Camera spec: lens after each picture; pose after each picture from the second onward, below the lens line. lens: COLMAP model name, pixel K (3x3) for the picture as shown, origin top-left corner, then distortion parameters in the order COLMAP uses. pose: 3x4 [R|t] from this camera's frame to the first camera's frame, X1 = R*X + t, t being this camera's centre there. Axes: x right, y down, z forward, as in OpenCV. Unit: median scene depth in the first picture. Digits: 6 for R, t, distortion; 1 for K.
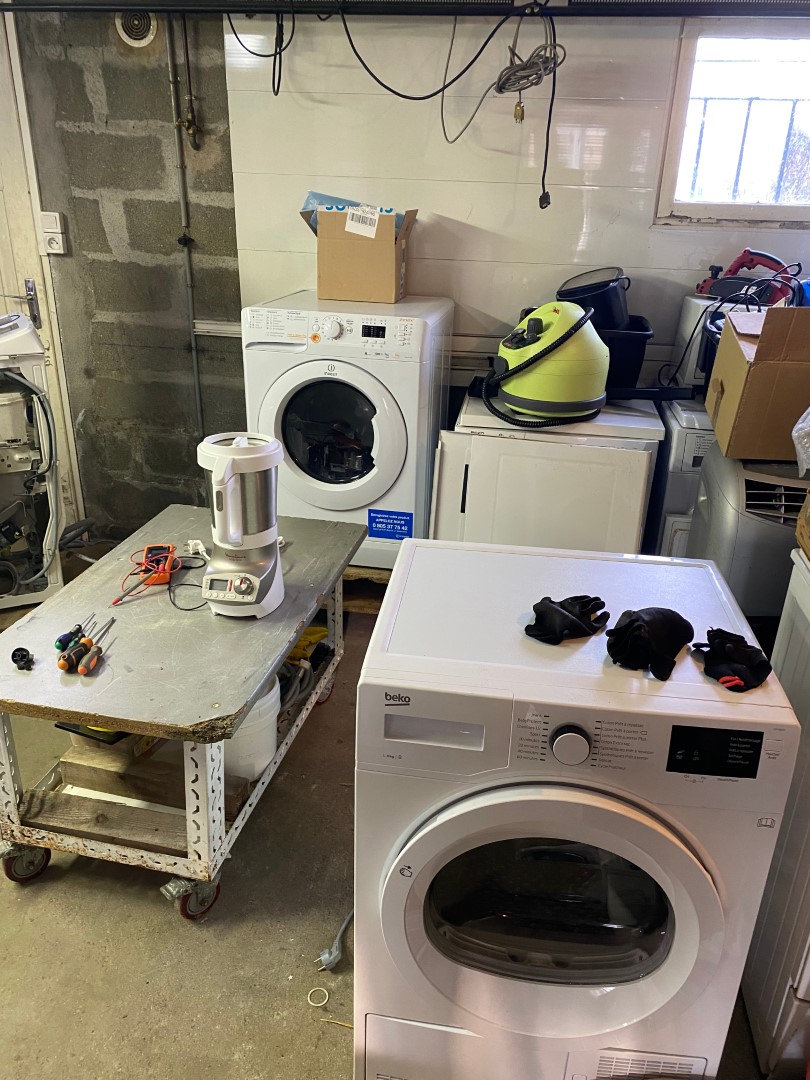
lens RADIAL K [[831.0, 0, 409.7], [0, 831.0, 538.5], [0, 0, 1]] dist [0.017660, 0.000411]
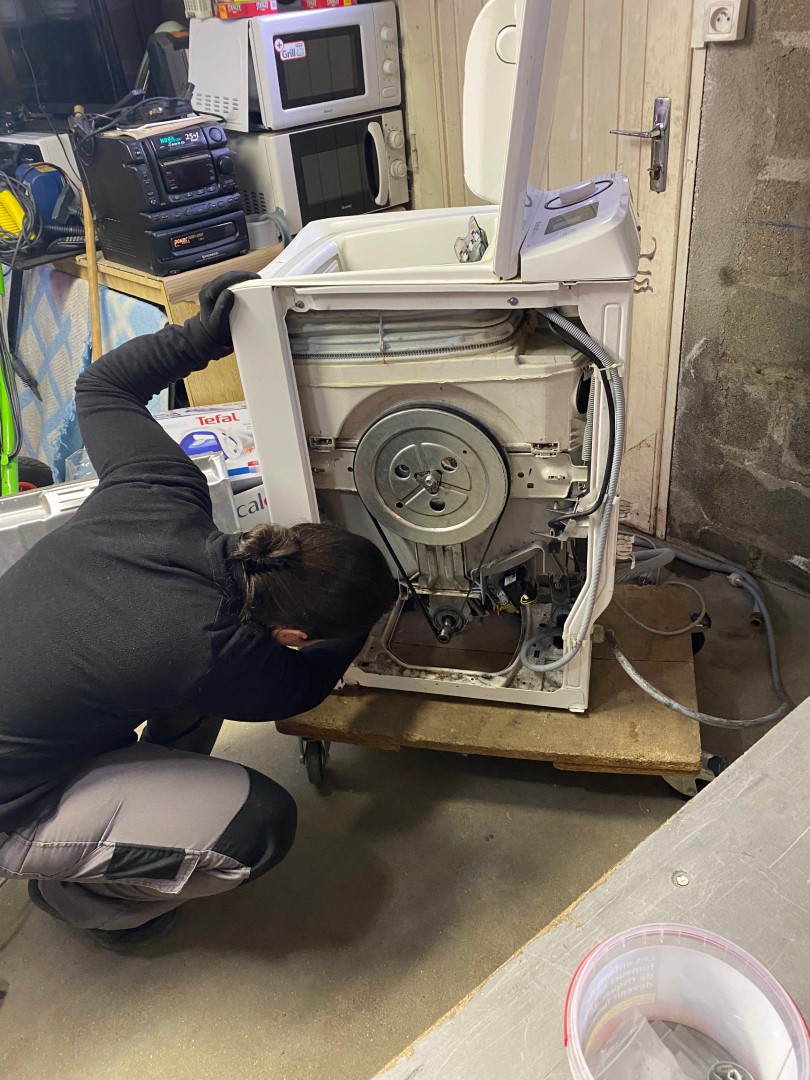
lens RADIAL K [[831.0, 0, 410.3], [0, 831.0, 532.6], [0, 0, 1]] dist [0.017660, 0.000411]
pose [[0.756579, 0.265353, -0.597642, -0.178527], [-0.150328, 0.960064, 0.235963, -0.142878], [0.636388, -0.088683, 0.766254, 0.453294]]
